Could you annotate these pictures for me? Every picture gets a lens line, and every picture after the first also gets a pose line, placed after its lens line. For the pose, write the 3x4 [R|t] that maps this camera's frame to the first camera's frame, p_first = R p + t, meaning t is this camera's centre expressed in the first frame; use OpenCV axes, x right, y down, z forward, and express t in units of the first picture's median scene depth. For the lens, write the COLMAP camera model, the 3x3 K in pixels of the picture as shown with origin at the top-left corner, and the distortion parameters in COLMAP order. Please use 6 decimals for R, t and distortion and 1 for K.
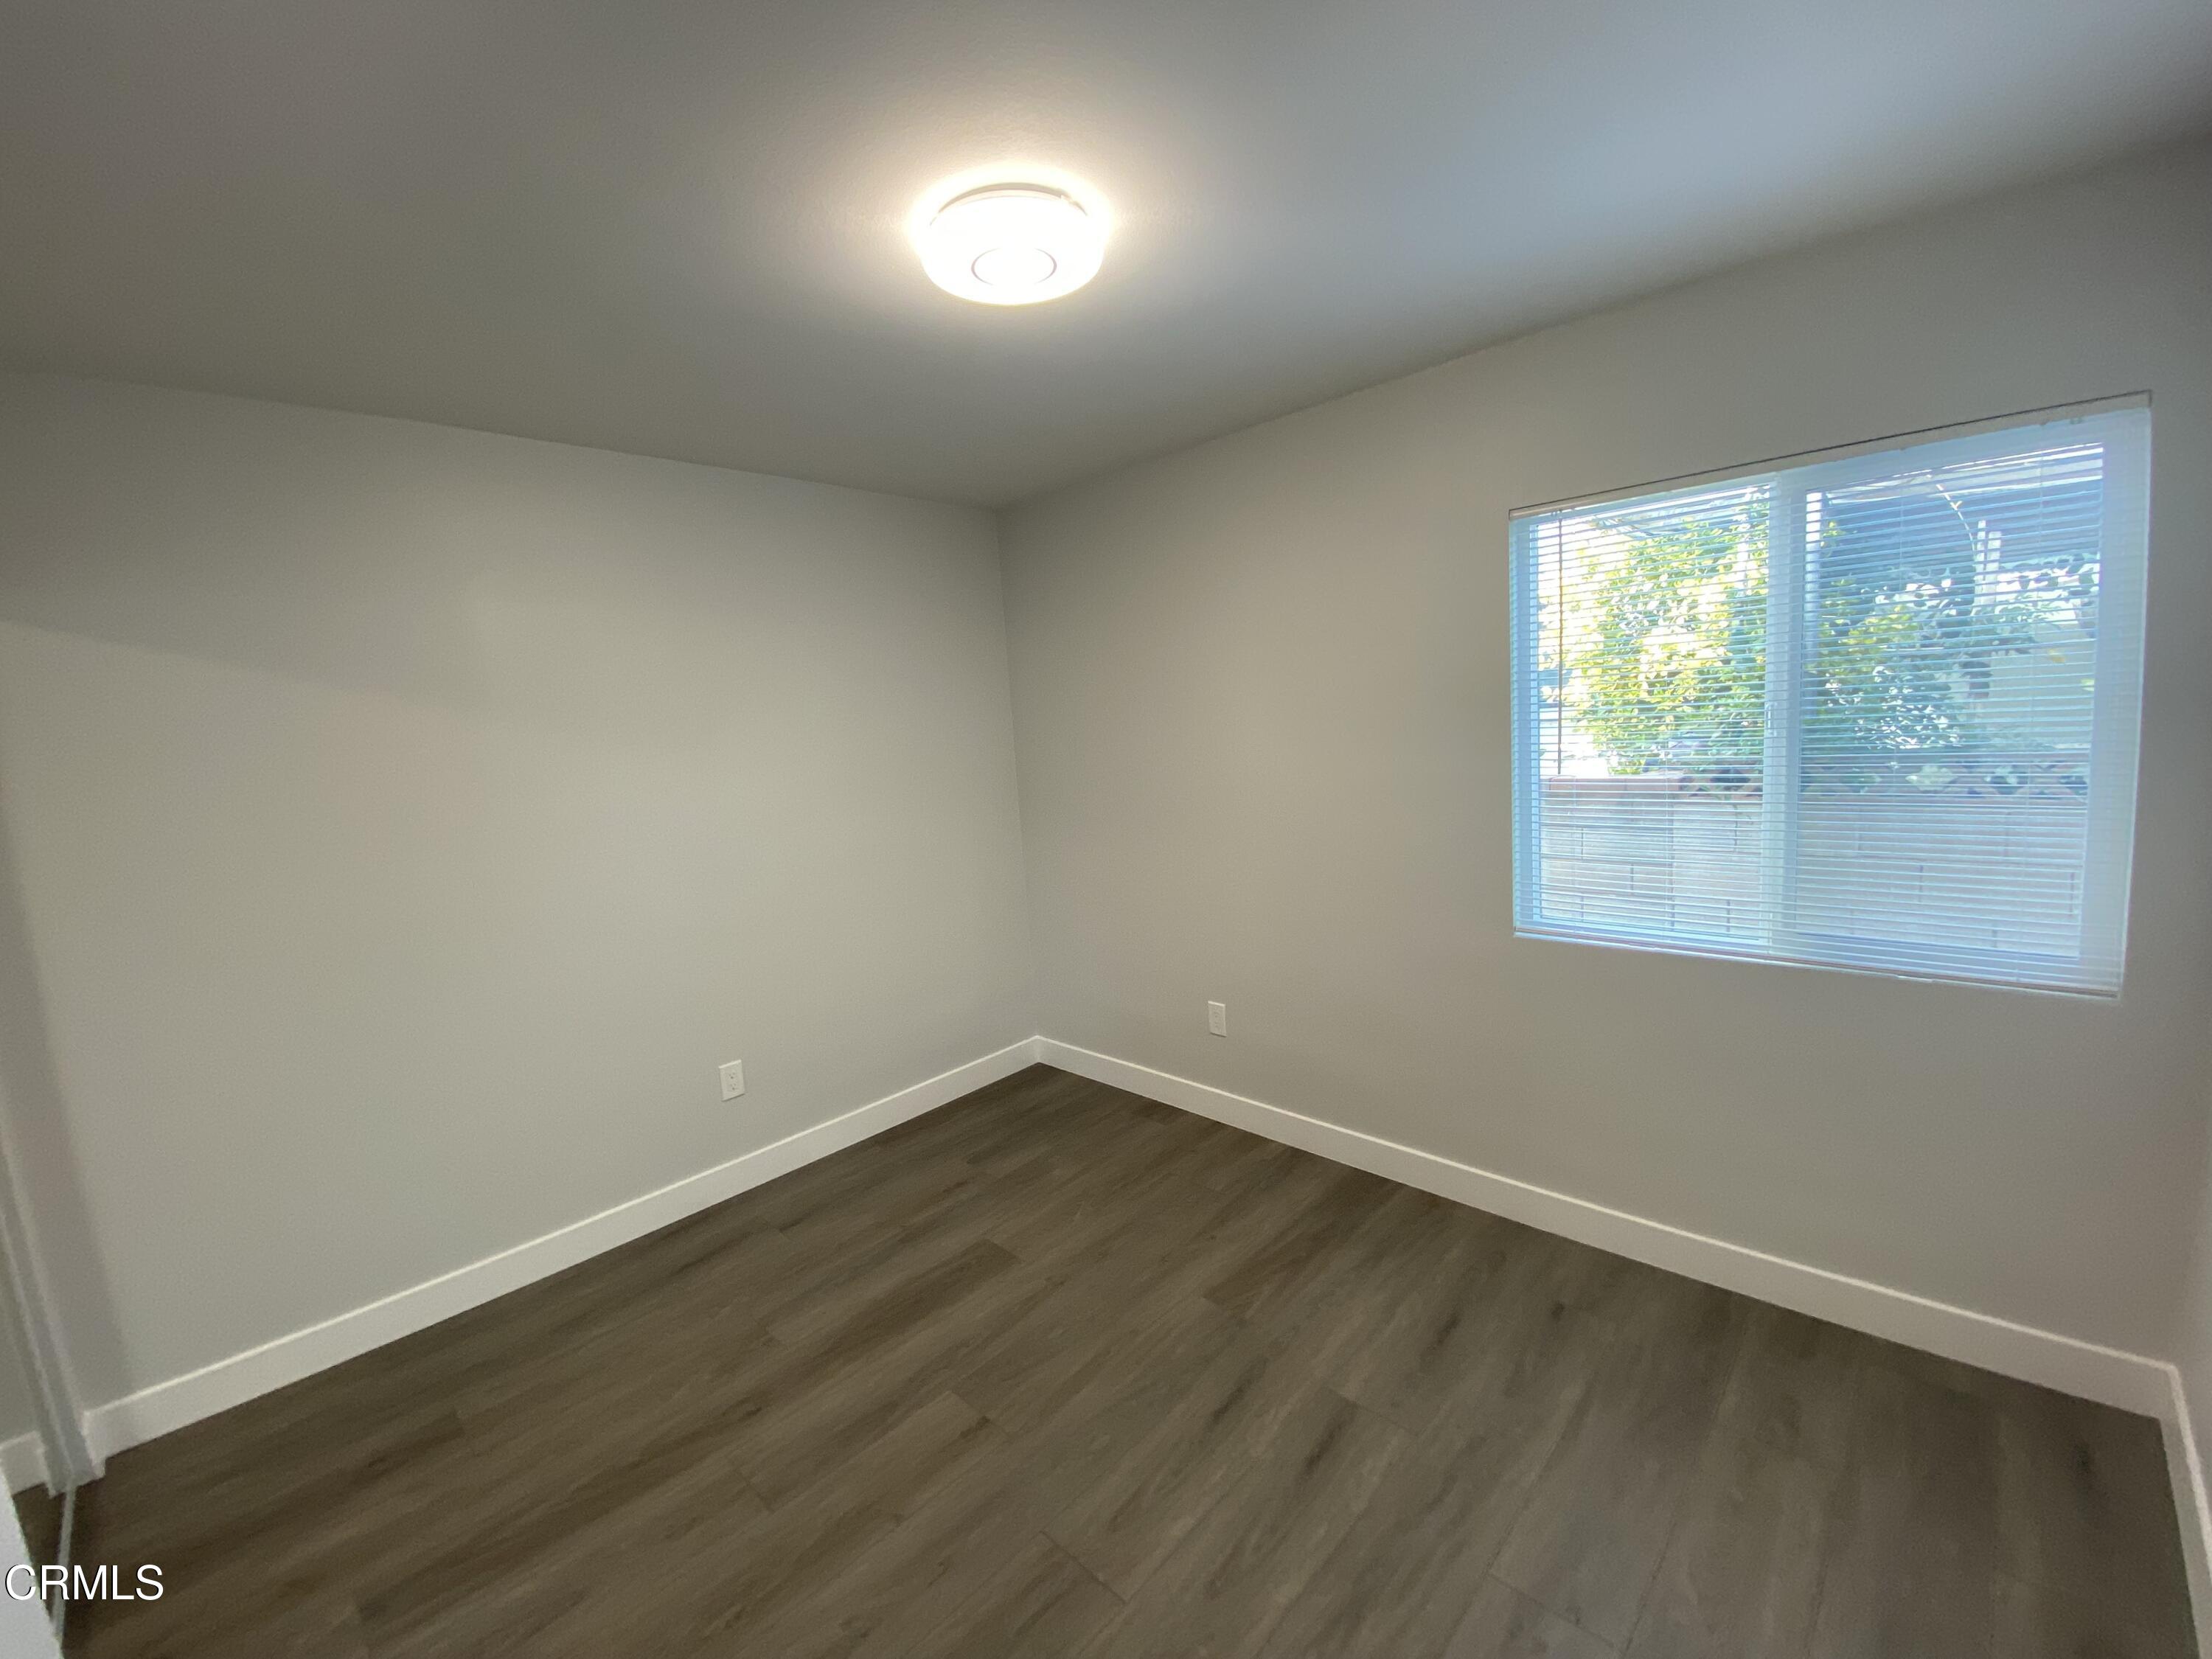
lens RADIAL K [[880.9, 0, 1103.3], [0, 880.9, 816.9], [0, 0, 1]] dist [0.021712, -0.018591]
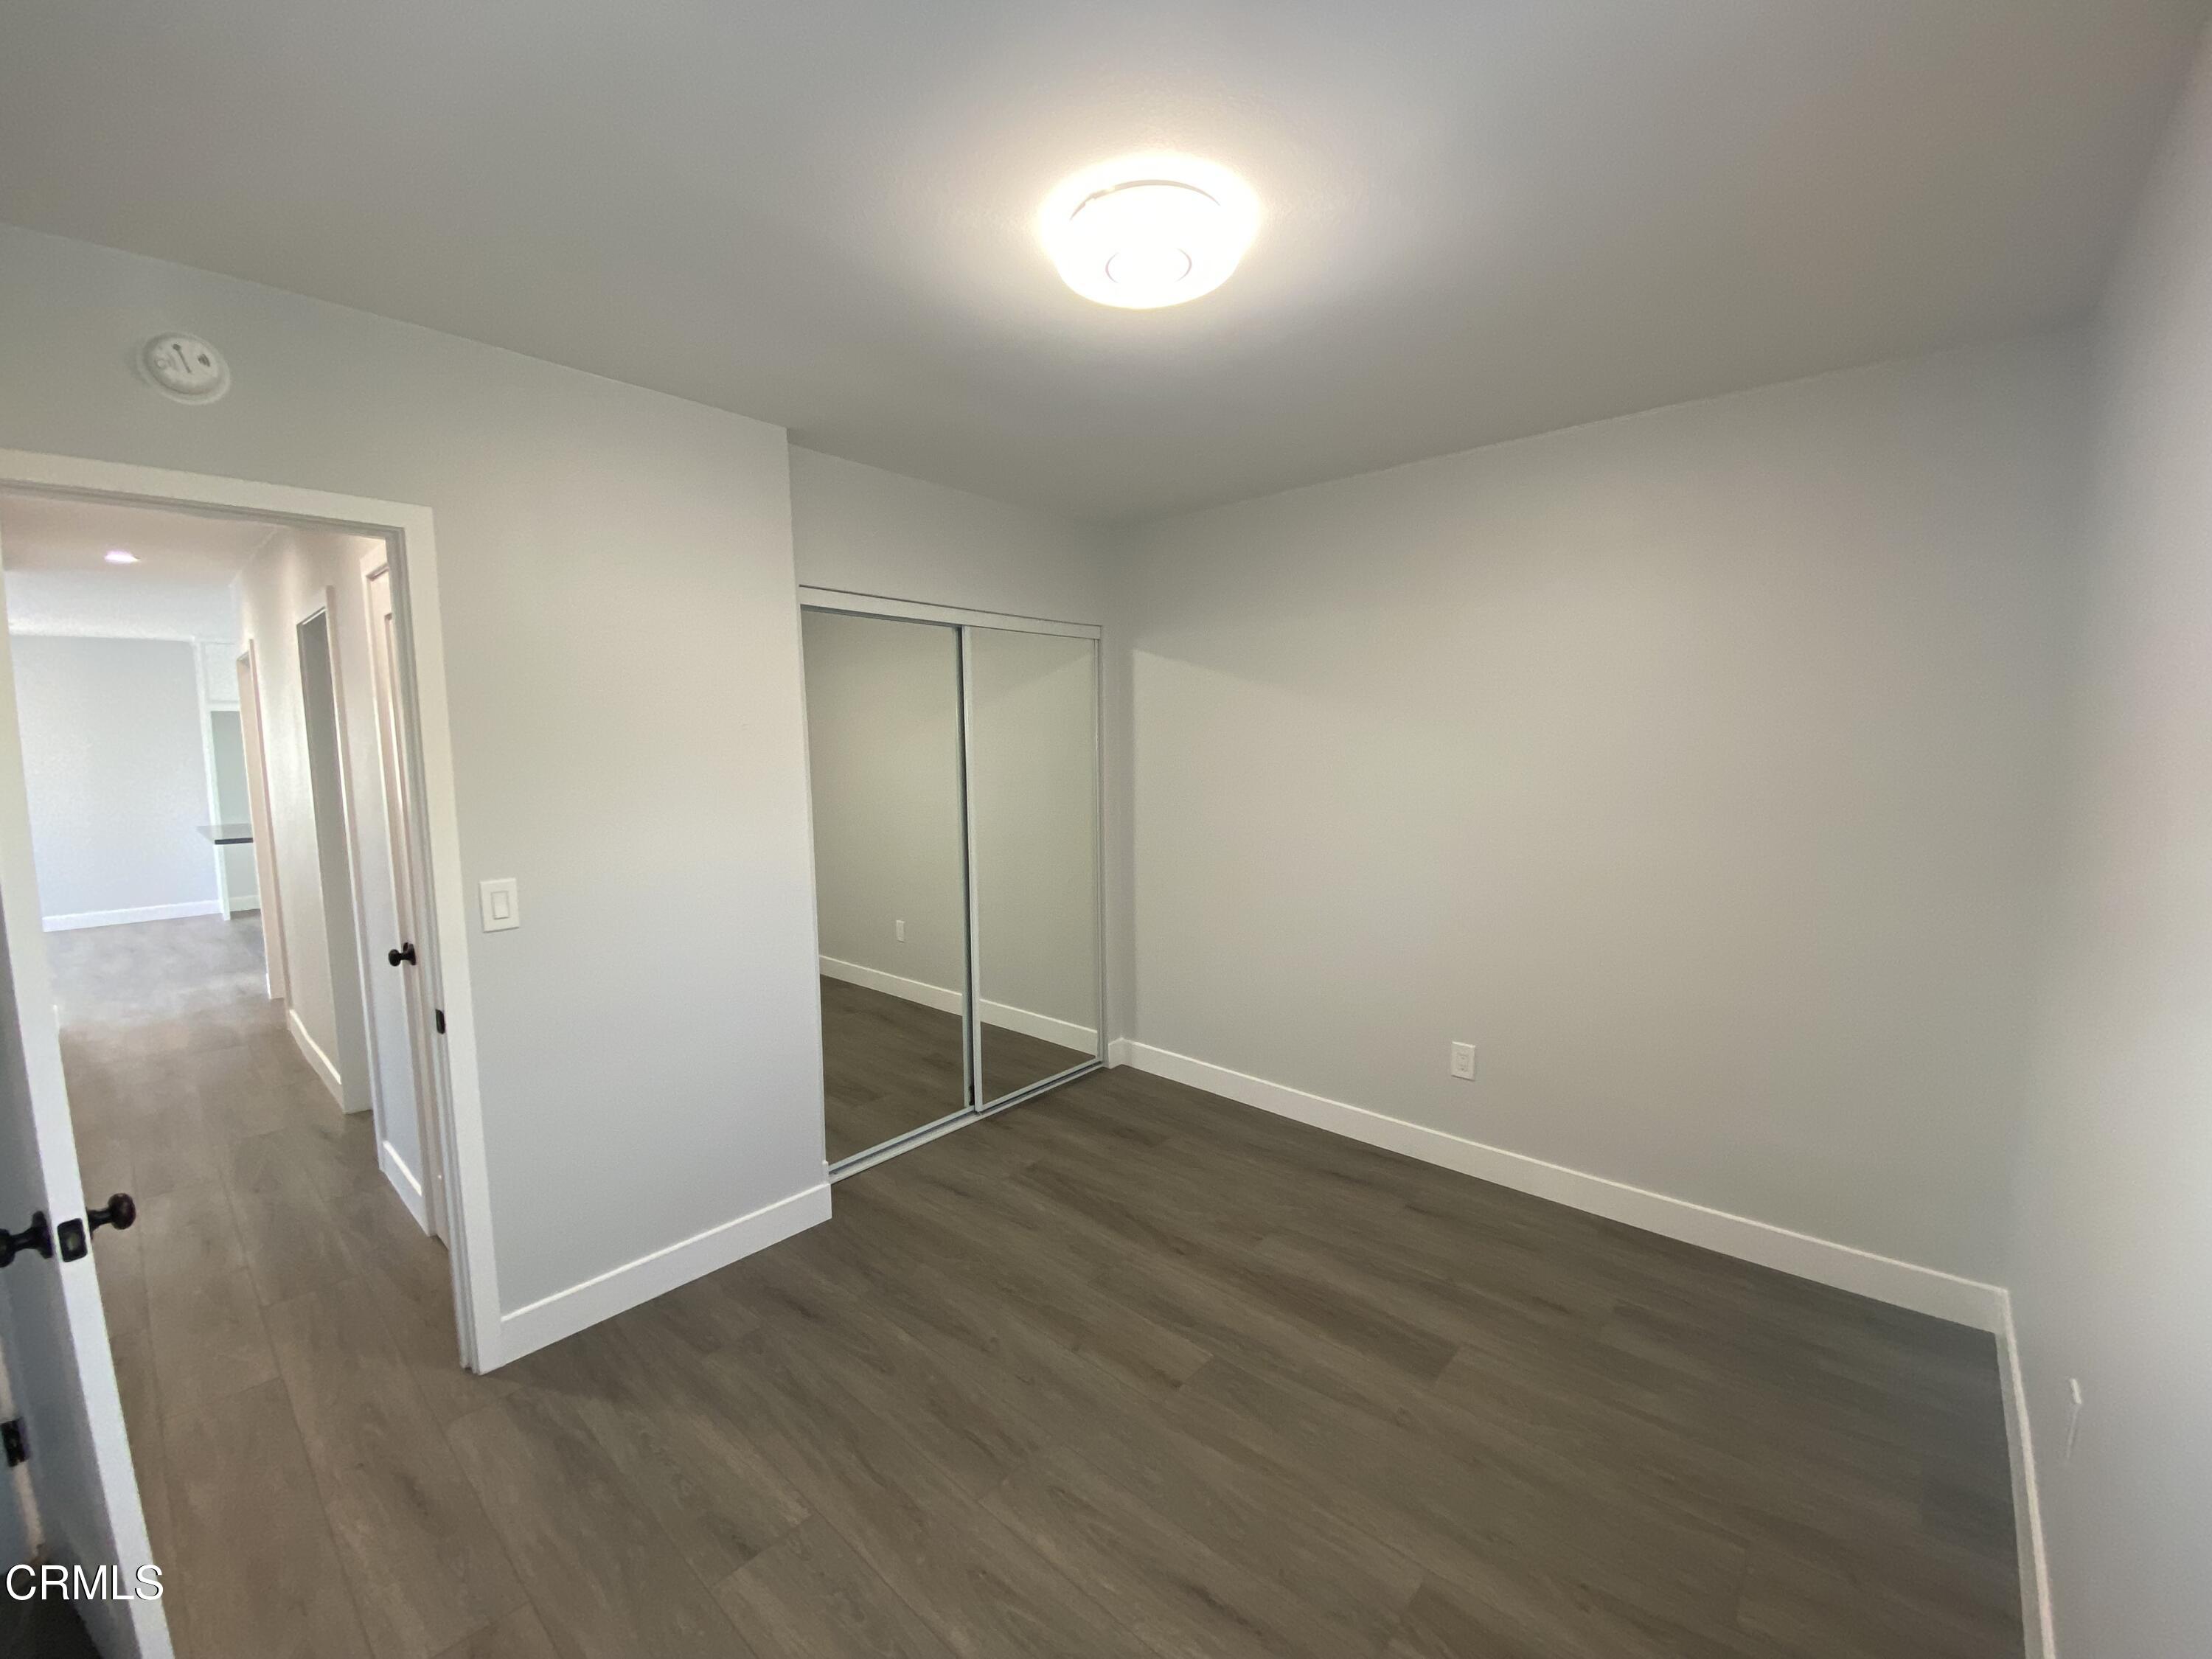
lens RADIAL K [[880.9, 0, 1103.3], [0, 880.9, 816.9], [0, 0, 1]] dist [0.021712, -0.018591]
pose [[0.067245, 0.163499, -0.984249, 0.760734], [-0.110137, 0.981670, 0.155546, -0.131679], [0.991639, 0.097942, 0.084019, 0.731762]]
